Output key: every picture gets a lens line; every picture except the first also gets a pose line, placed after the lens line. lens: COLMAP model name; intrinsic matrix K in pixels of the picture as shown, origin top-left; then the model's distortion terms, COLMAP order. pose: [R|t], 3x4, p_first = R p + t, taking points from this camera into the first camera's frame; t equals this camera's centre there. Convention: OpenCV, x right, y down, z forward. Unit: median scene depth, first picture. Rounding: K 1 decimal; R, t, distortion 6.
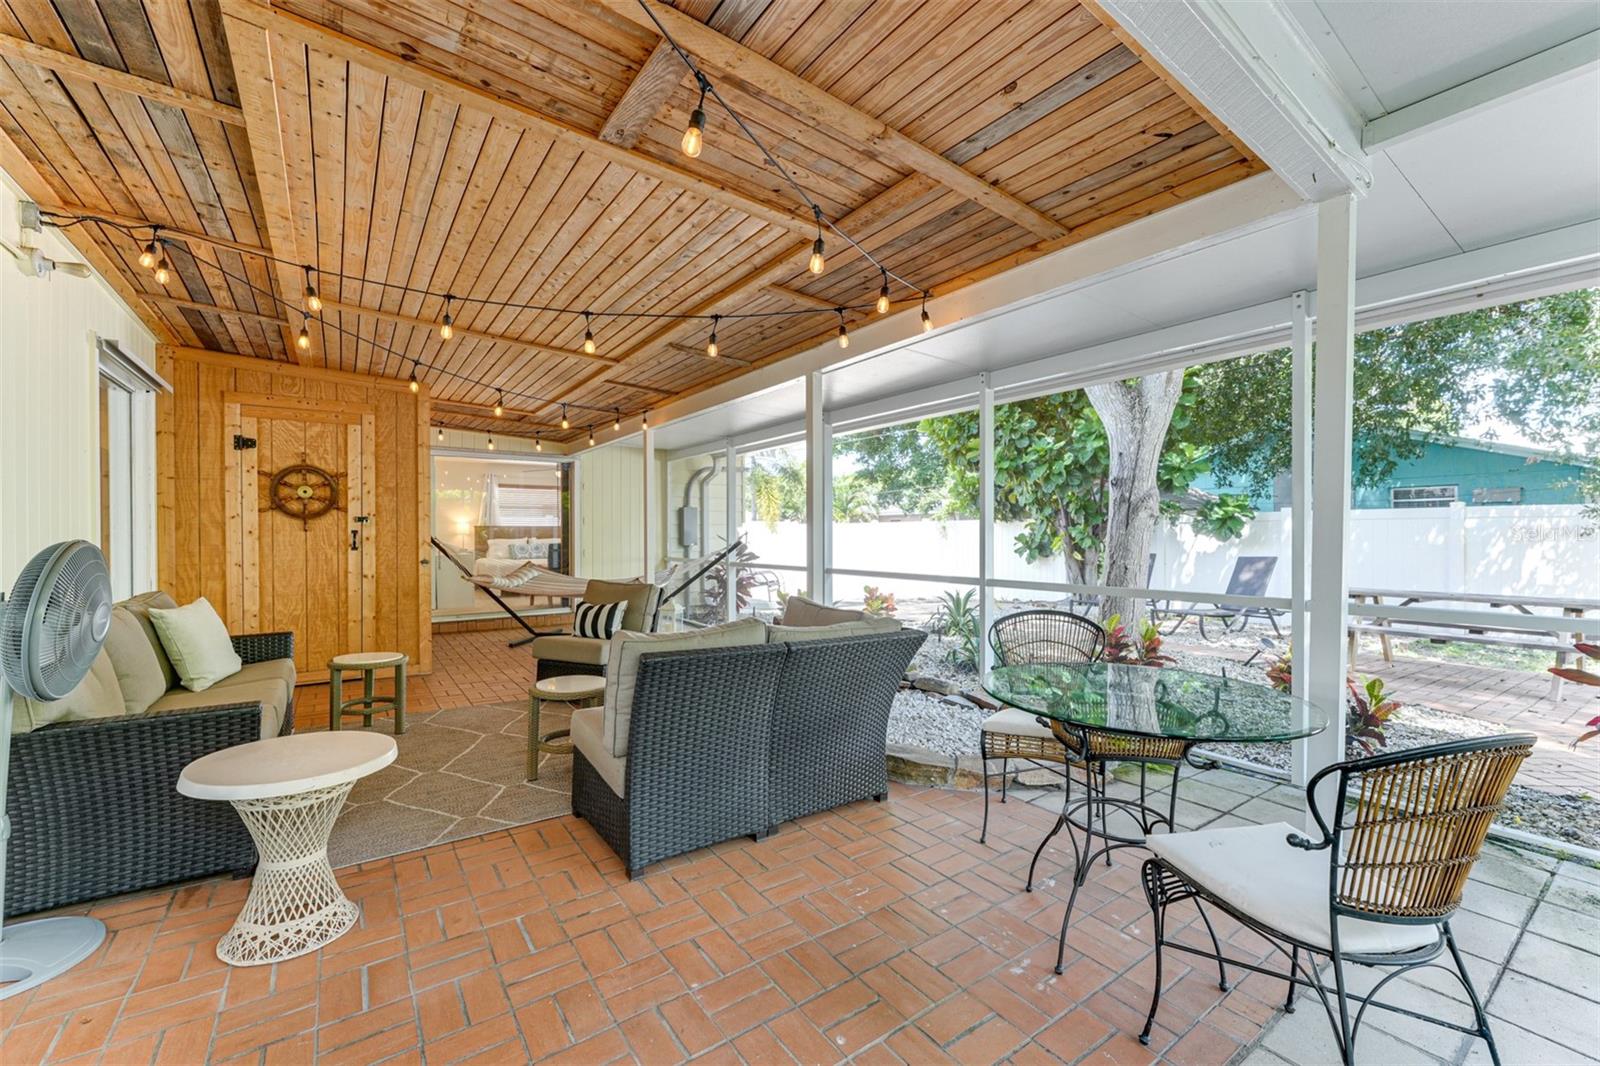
lens RADIAL K [[650.5, 0, 800.0], [0, 650.5, 533.0], [0, 0, 1]] dist [0.001199, 0.000153]
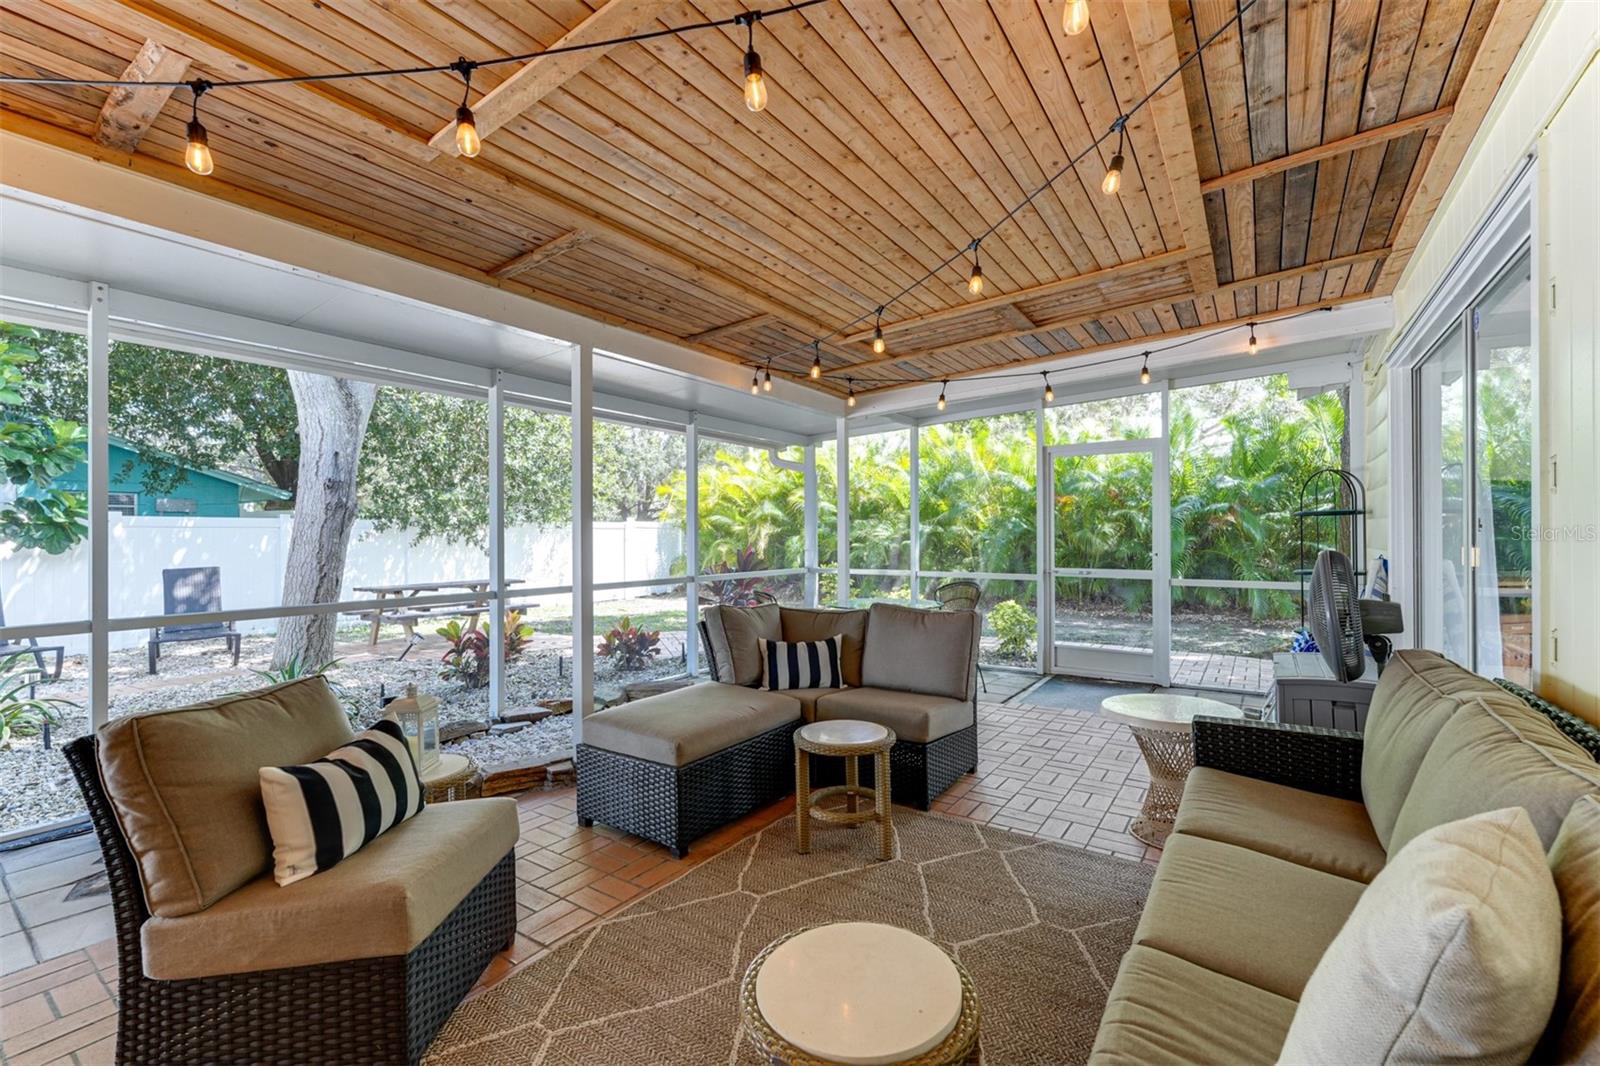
lens RADIAL K [[650.5, 0, 800.0], [0, 650.5, 533.0], [0, 0, 1]] dist [0.001199, 0.000153]
pose [[-0.328375, 0.007022, 0.944521, -0.835215], [0.005979, 0.999968, -0.005356, -0.005975], [-0.944529, 0.003888, -0.328406, 1.005868]]
